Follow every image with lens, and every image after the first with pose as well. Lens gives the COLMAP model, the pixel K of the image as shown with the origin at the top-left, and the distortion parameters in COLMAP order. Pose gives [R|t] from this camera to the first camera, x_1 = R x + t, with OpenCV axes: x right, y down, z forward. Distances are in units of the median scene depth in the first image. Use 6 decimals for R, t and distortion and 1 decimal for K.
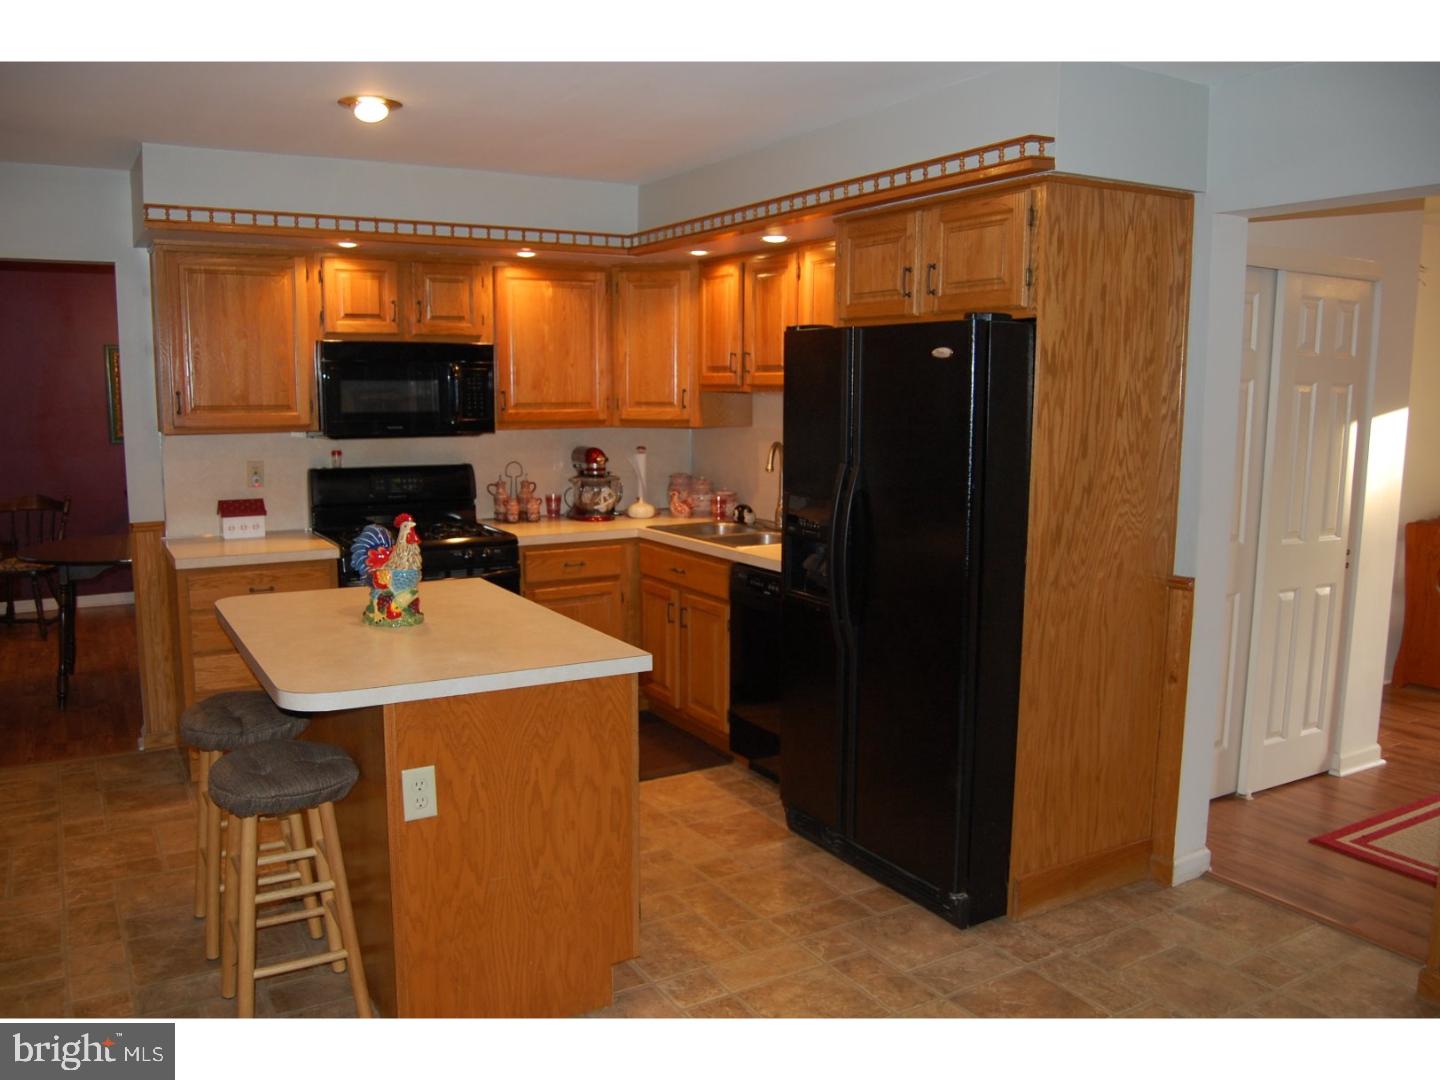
lens RADIAL K [[1134.9, 0, 719.3], [0, 1134.9, 544.3], [0, 0, 1]] dist [-0.078096, 0.021106]
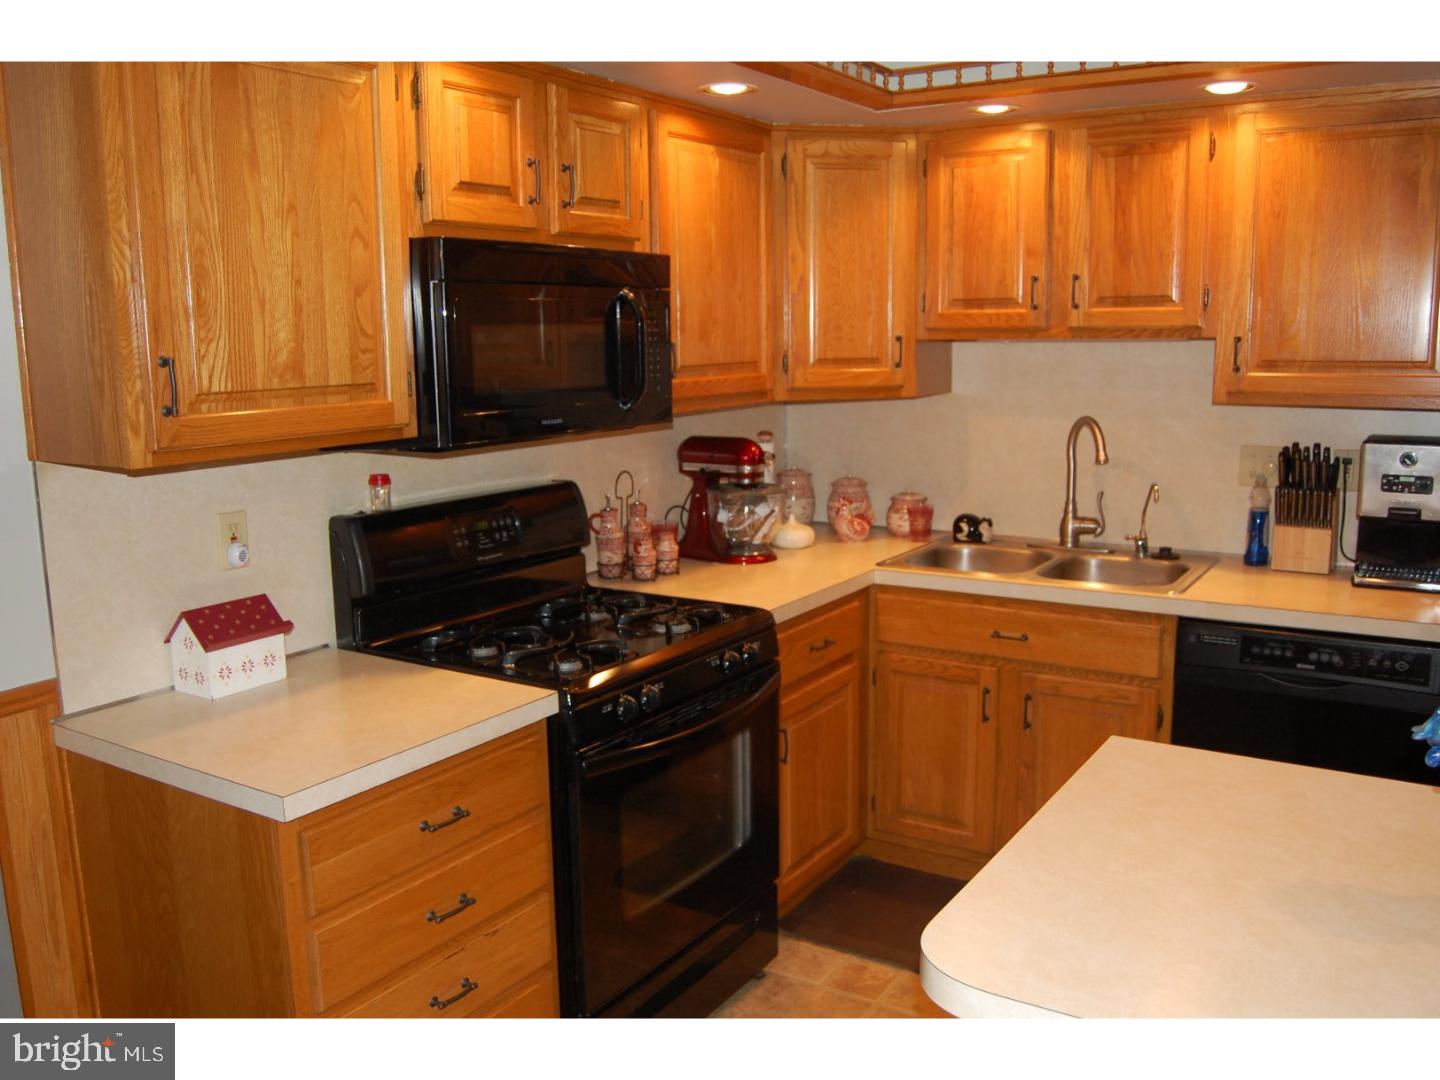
lens RADIAL K [[1213.1, 0, 714.9], [0, 1213.1, 542.1], [0, 0, 1]] dist [-0.077249, 0.023230]
pose [[0.892171, -0.092392, 0.442148, -0.463210], [0.078509, 0.995677, 0.049644, -0.072153], [-0.444823, -0.009578, 0.895567, 0.497833]]
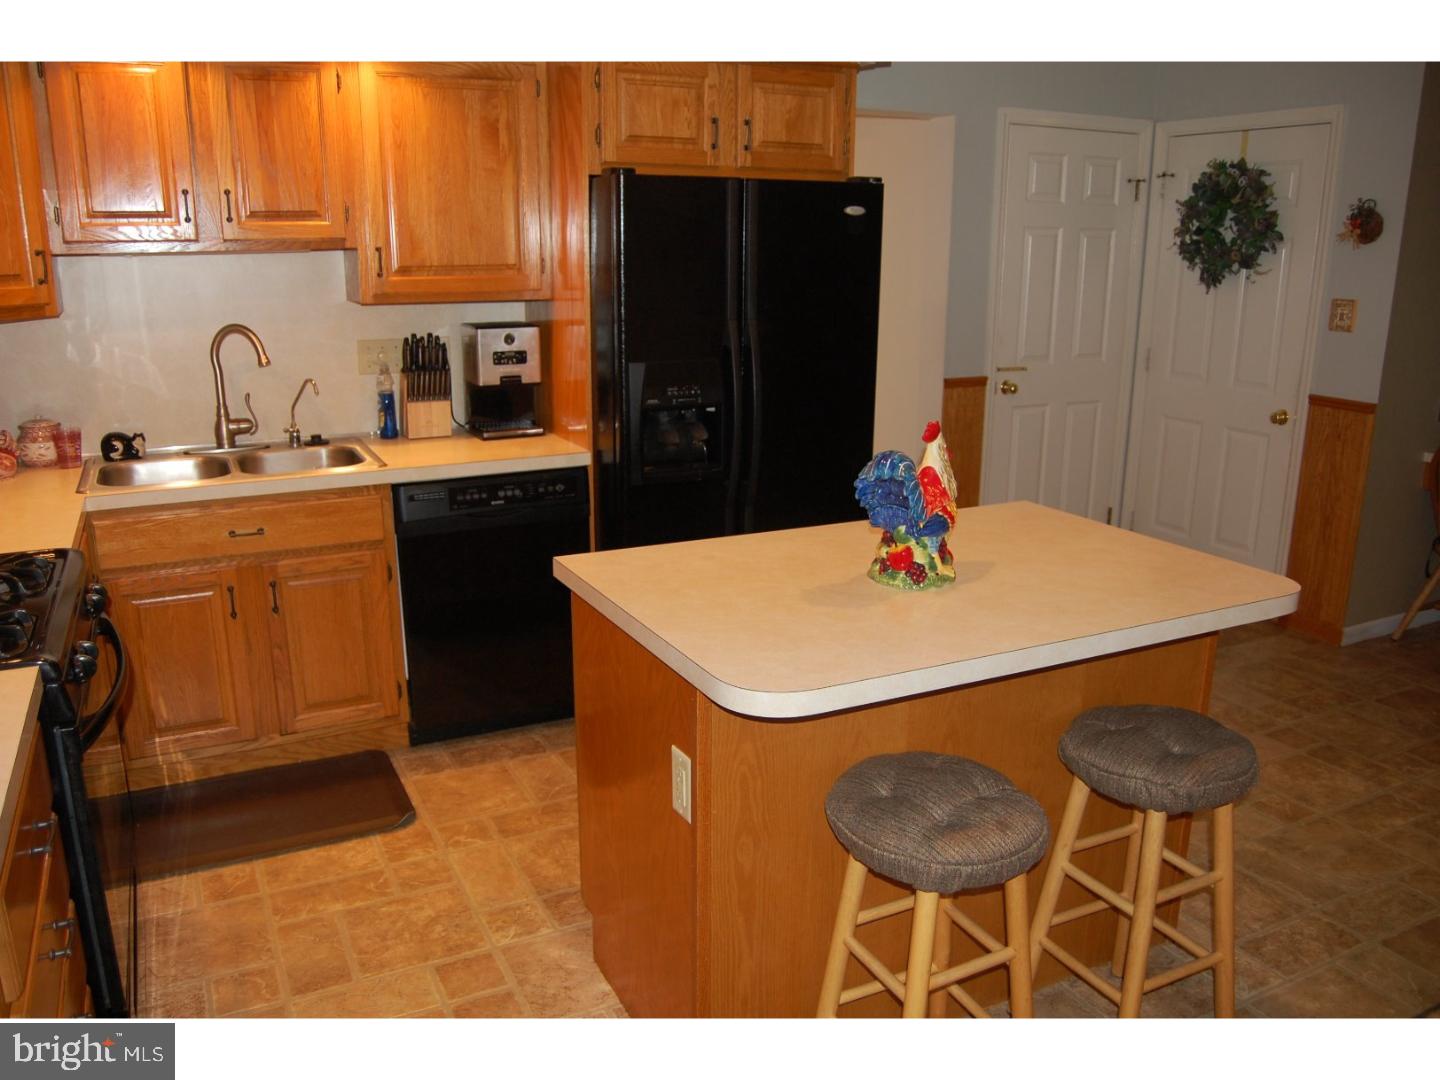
lens RADIAL K [[1134.9, 0, 716.5], [0, 1134.9, 537.4], [0, 0, 1]] dist [-0.078096, 0.021106]
pose [[0.072178, -0.257088, 0.963689, -0.640295], [0.133574, 0.959997, 0.246099, -0.096949], [-0.988407, 0.110961, 0.103631, 0.676818]]
